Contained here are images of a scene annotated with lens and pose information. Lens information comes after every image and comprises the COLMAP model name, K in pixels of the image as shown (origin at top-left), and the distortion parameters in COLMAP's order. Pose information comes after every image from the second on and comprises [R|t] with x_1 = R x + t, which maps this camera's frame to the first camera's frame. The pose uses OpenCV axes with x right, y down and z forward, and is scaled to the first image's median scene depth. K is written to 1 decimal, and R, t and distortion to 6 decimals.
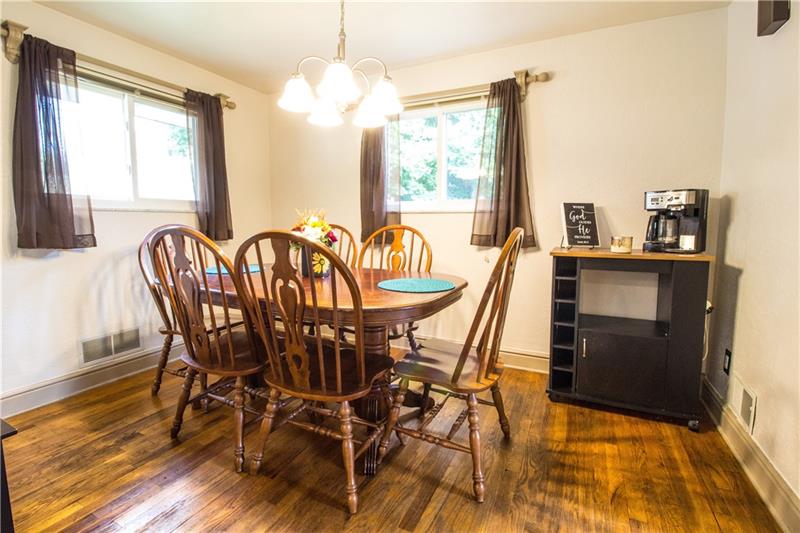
lens RADIAL K [[365.3, 0, 398.3], [0, 365.3, 259.6], [0, 0, 1]] dist [-0.019194, -0.006852]
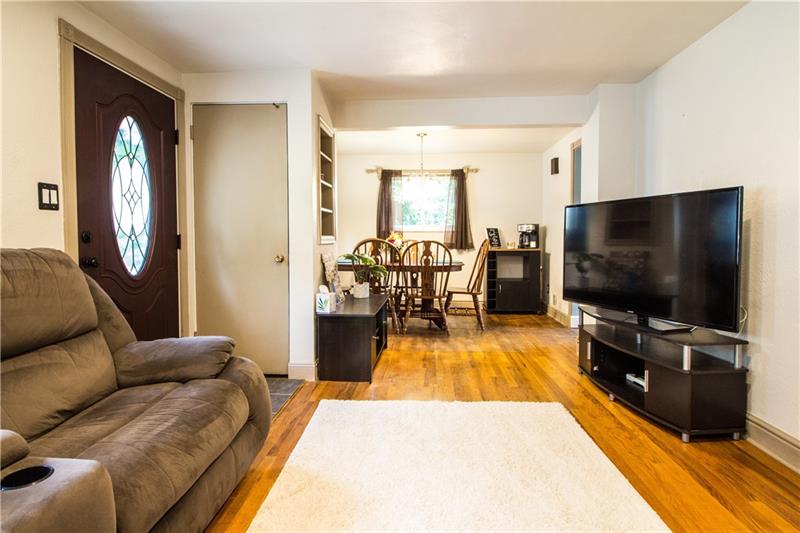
lens RADIAL K [[449.8, 0, 401.2], [0, 449.8, 262.7], [0, 0, 1]] dist [-0.003816, -0.000264]
pose [[0.910420, -0.021316, 0.413135, -1.315445], [0.039909, 0.998539, -0.036427, 0.153837], [-0.411755, 0.049652, 0.909941, -1.454699]]
